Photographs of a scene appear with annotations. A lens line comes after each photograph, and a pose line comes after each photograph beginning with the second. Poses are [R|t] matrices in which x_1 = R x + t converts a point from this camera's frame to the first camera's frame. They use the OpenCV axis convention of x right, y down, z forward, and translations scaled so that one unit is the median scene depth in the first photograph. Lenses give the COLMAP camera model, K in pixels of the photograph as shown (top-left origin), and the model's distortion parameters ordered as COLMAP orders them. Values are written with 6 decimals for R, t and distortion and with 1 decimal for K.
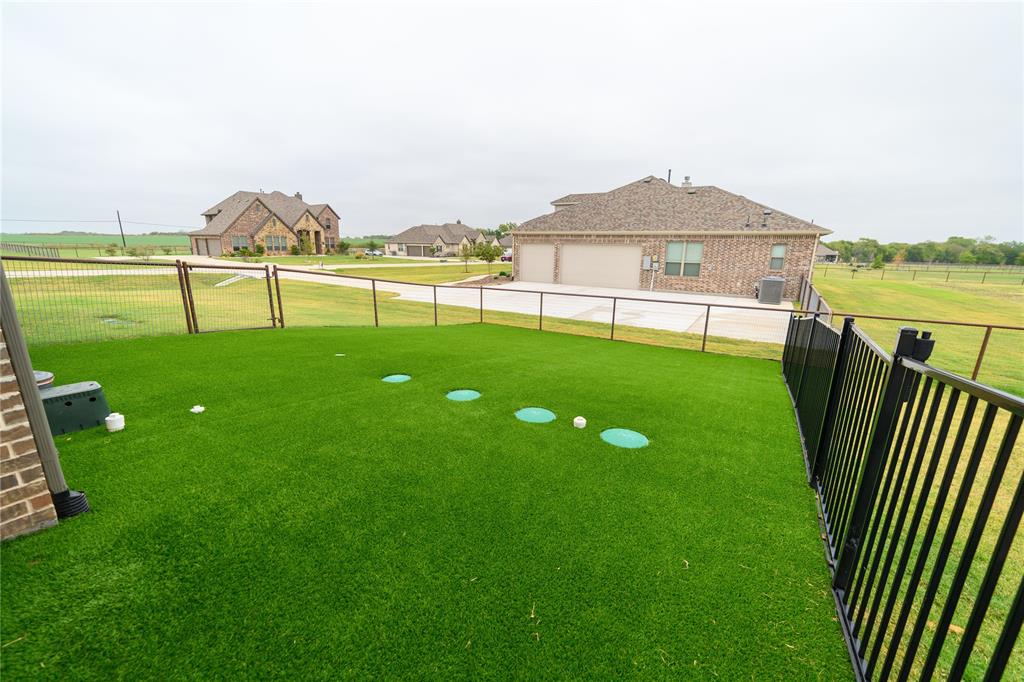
lens RADIAL K [[402.6, 0, 509.4], [0, 402.6, 337.0], [0, 0, 1]] dist [-0.027535, 0.011590]
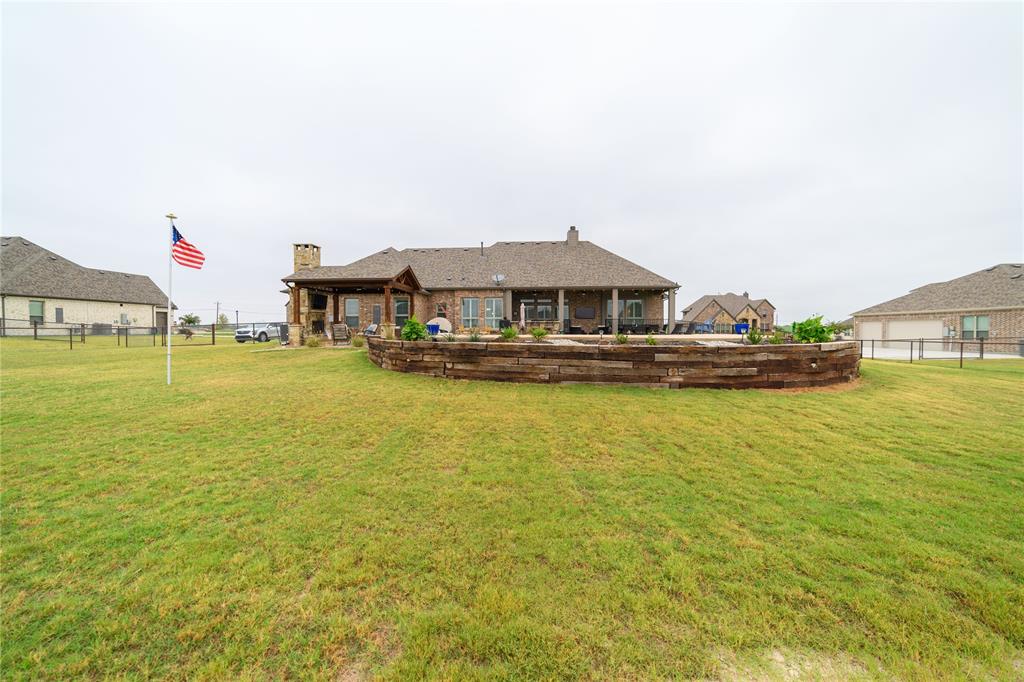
lens RADIAL K [[402.6, 0, 509.4], [0, 402.6, 337.0], [0, 0, 1]] dist [-0.027535, 0.011590]
pose [[0.498816, 0.002504, -0.866704, 0.368578], [-0.192544, 0.975327, -0.107997, 0.132117], [0.845050, 0.220749, 0.486991, -0.458390]]
